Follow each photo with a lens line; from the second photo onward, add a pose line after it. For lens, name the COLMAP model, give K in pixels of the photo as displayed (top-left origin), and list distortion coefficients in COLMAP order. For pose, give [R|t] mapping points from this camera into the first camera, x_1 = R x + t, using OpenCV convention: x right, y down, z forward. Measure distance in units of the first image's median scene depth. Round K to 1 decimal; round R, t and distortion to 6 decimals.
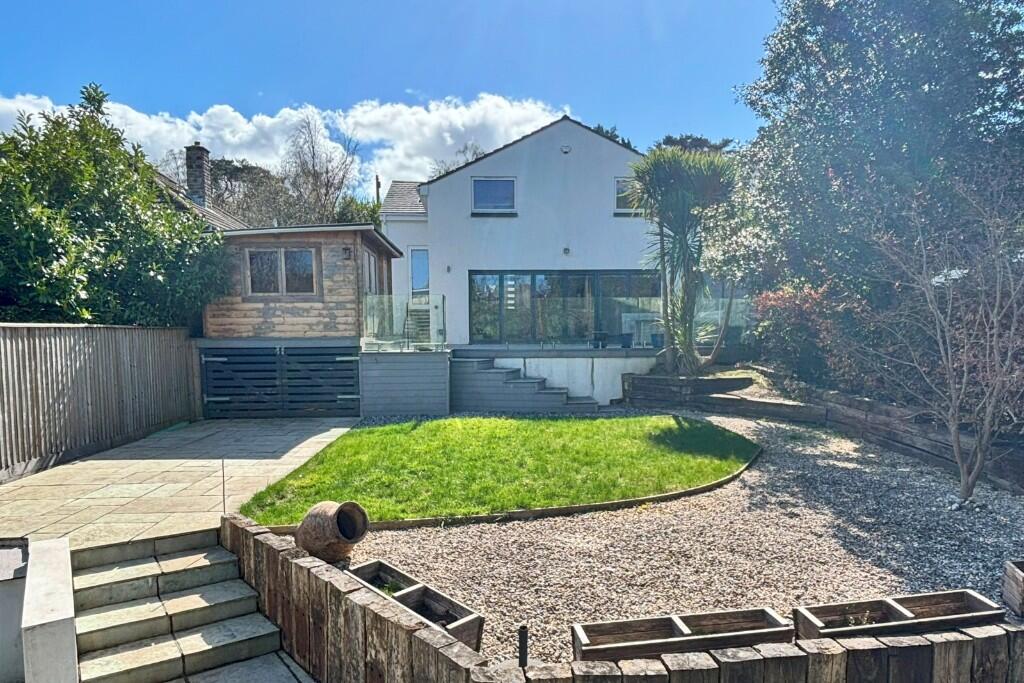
lens RADIAL K [[678.8, 0, 512.2], [0, 678.8, 373.5], [0, 0, 1]] dist [0.006395, -0.000472]
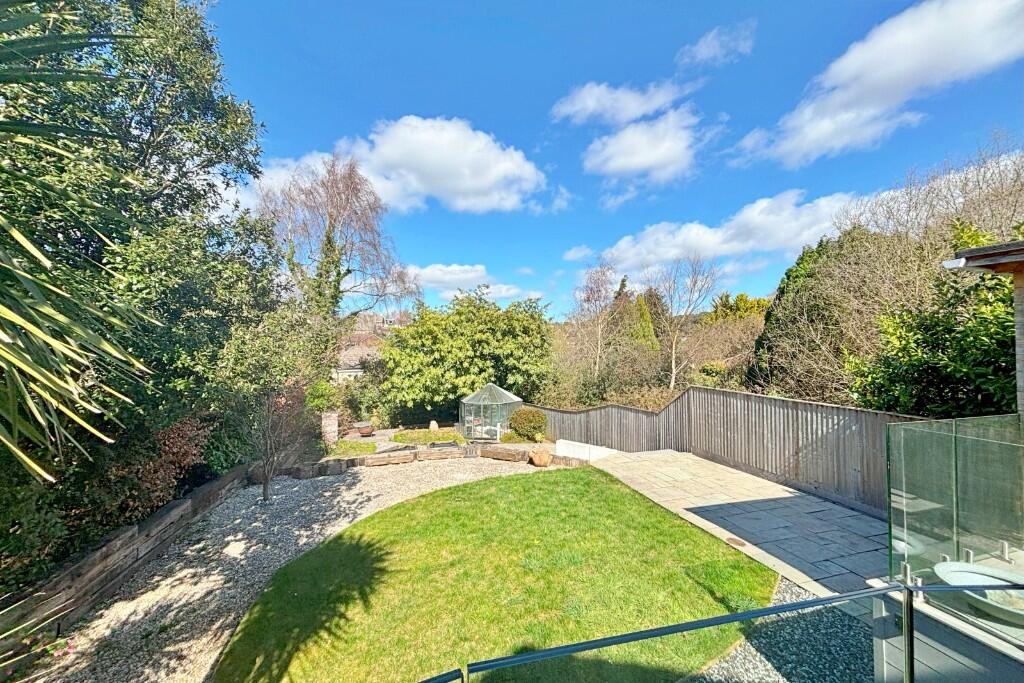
lens RADIAL K [[387.0, 0, 507.4], [0, 387.0, 342.9], [0, 0, 1]] dist [-0.000037, -0.000057]
pose [[-0.969647, 0.012708, -0.244177, 0.220275], [0.001800, 0.998992, 0.044843, -0.254733], [0.244501, 0.043043, -0.968693, 1.889161]]
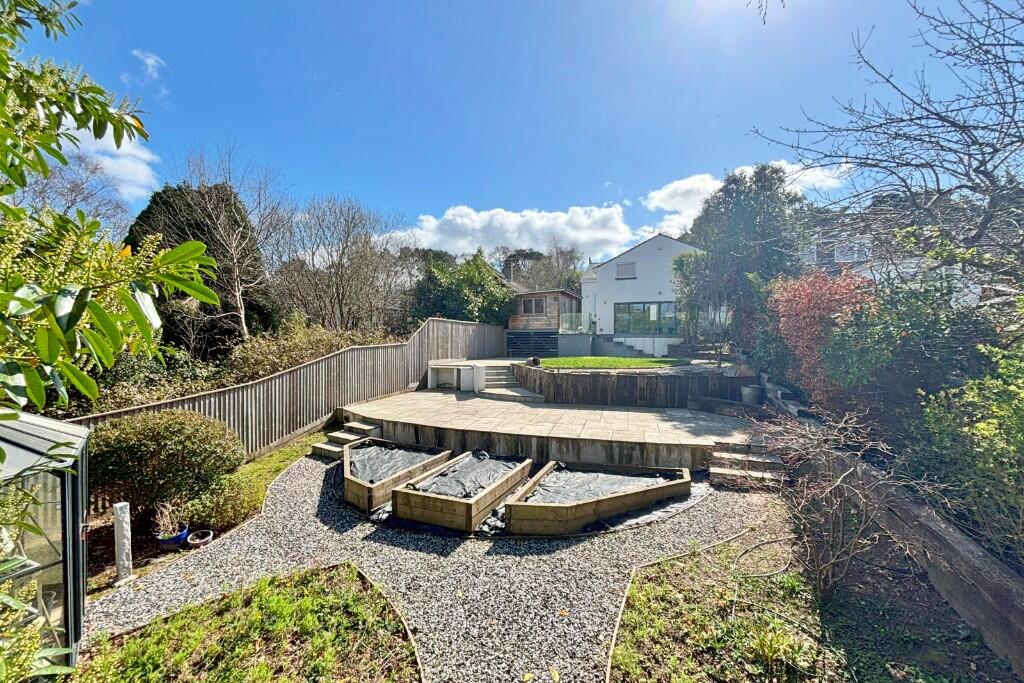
lens RADIAL K [[387.0, 0, 507.4], [0, 387.0, 342.9], [0, 0, 1]] dist [-0.000037, -0.000057]
pose [[0.907164, 0.012558, -0.420589, 0.463583], [-0.033510, 0.998536, -0.042463, 0.146114], [0.419440, 0.052615, 0.906257, -0.962264]]
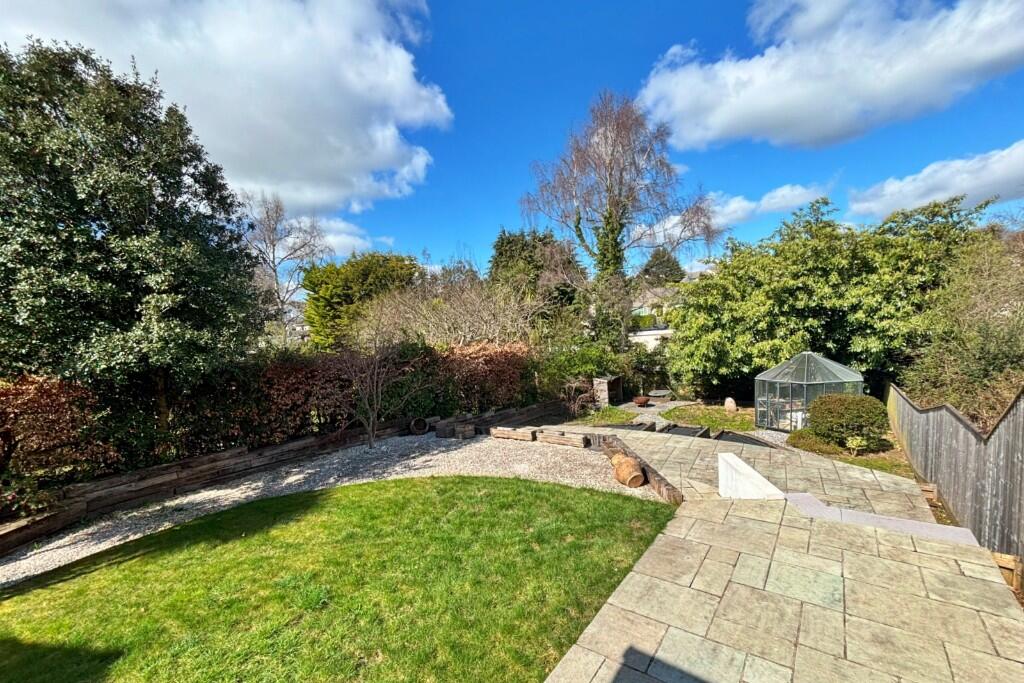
lens RADIAL K [[408.8, 0, 511.1], [0, 408.8, 331.2], [0, 0, 1]] dist [0.001712, 0.000015]
pose [[-0.784967, 0.064252, 0.616196, -0.531885], [0.120305, 0.991483, 0.049872, -0.199281], [-0.607744, 0.113280, -0.786012, 1.540350]]
